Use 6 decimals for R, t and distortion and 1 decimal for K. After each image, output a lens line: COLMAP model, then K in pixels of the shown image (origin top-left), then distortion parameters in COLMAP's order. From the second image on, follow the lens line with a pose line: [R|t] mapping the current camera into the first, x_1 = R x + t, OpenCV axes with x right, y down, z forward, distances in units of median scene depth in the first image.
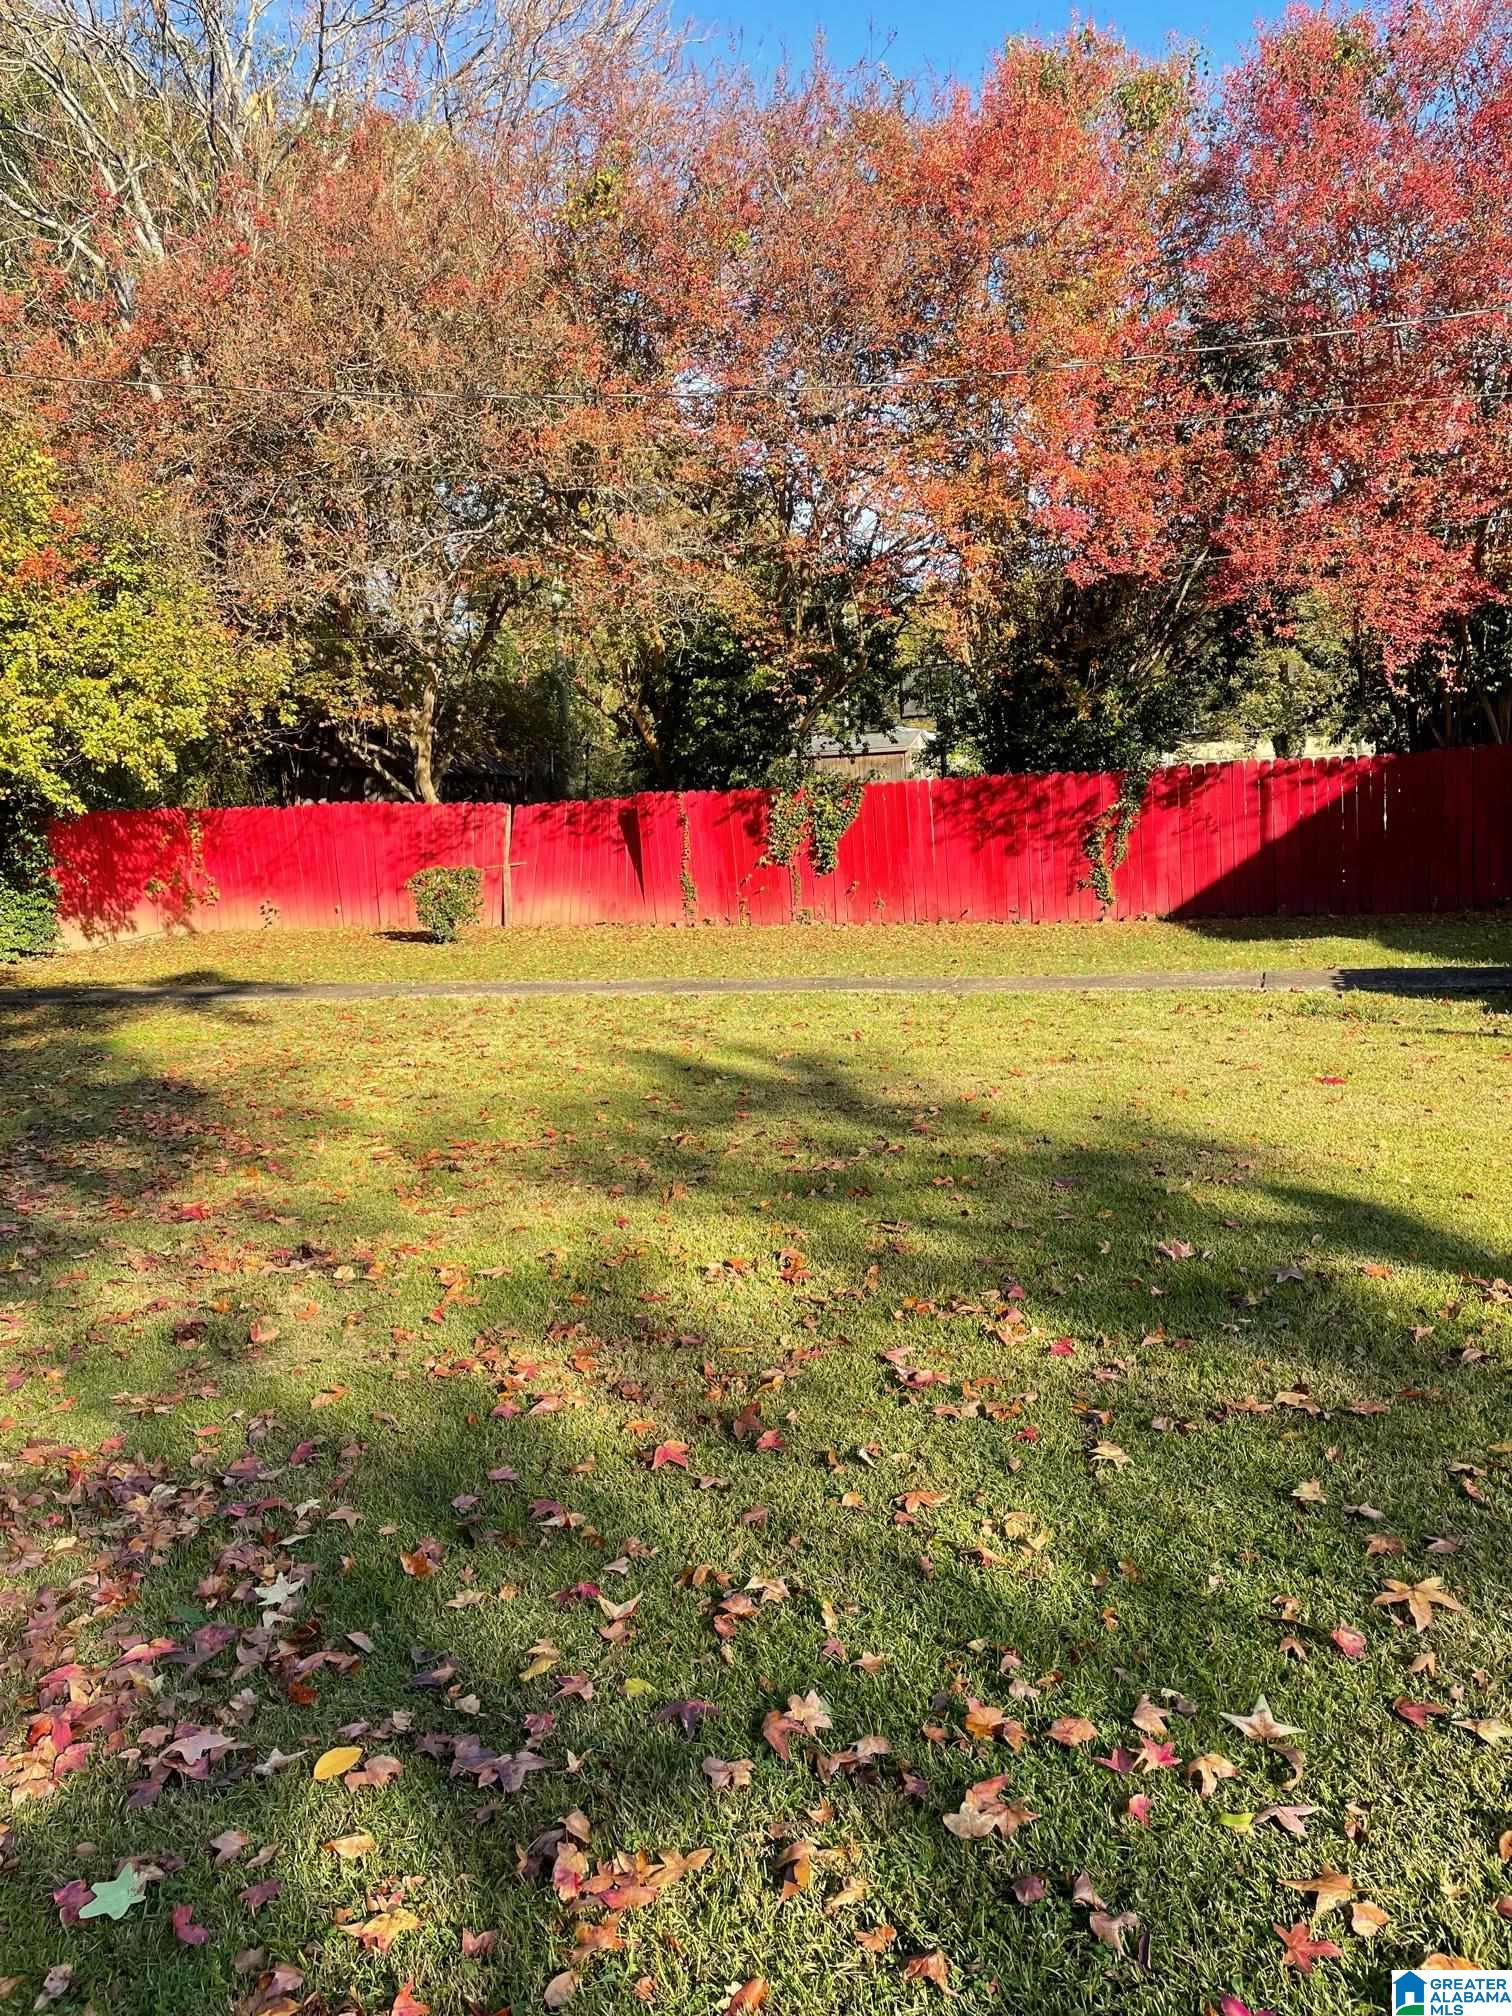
lens RADIAL K [[1520.6, 0, 757.3], [0, 1520.6, 1000.4], [0, 0, 1]] dist [0.083806, -0.106938]
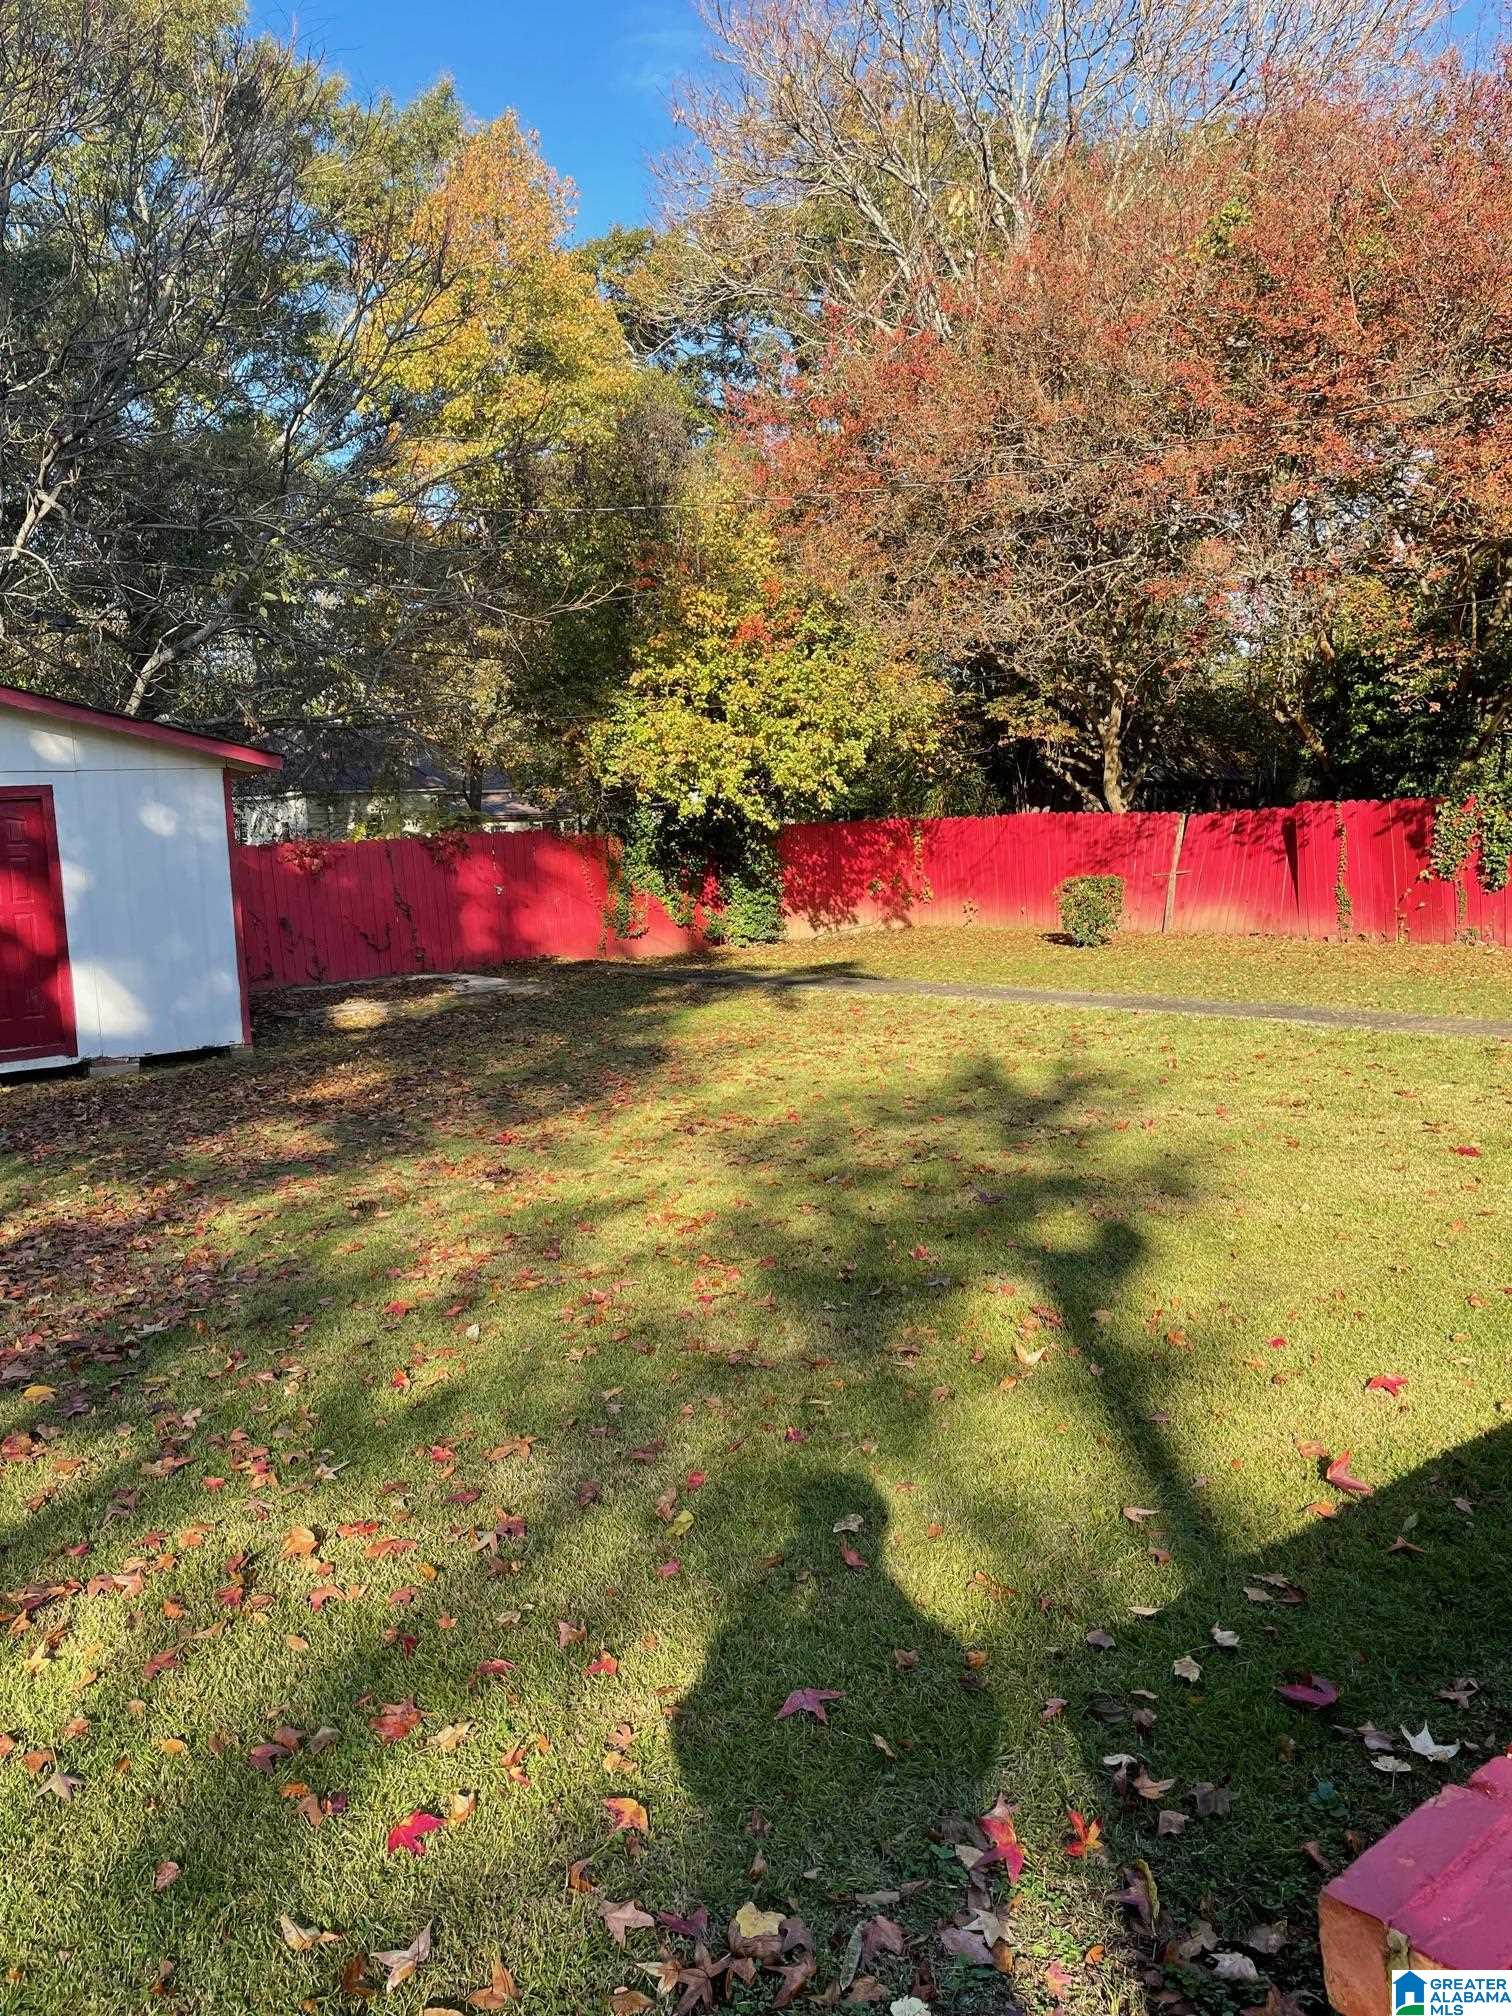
lens RADIAL K [[1520.6, 0, 746.7], [0, 1520.6, 1016.7], [0, 0, 1]] dist [0.083806, -0.106938]
pose [[0.826175, 0.075345, -0.558353, 0.190550], [-0.064532, 0.997150, 0.039071, -0.014696], [0.559705, 0.003752, 0.828683, -0.016391]]
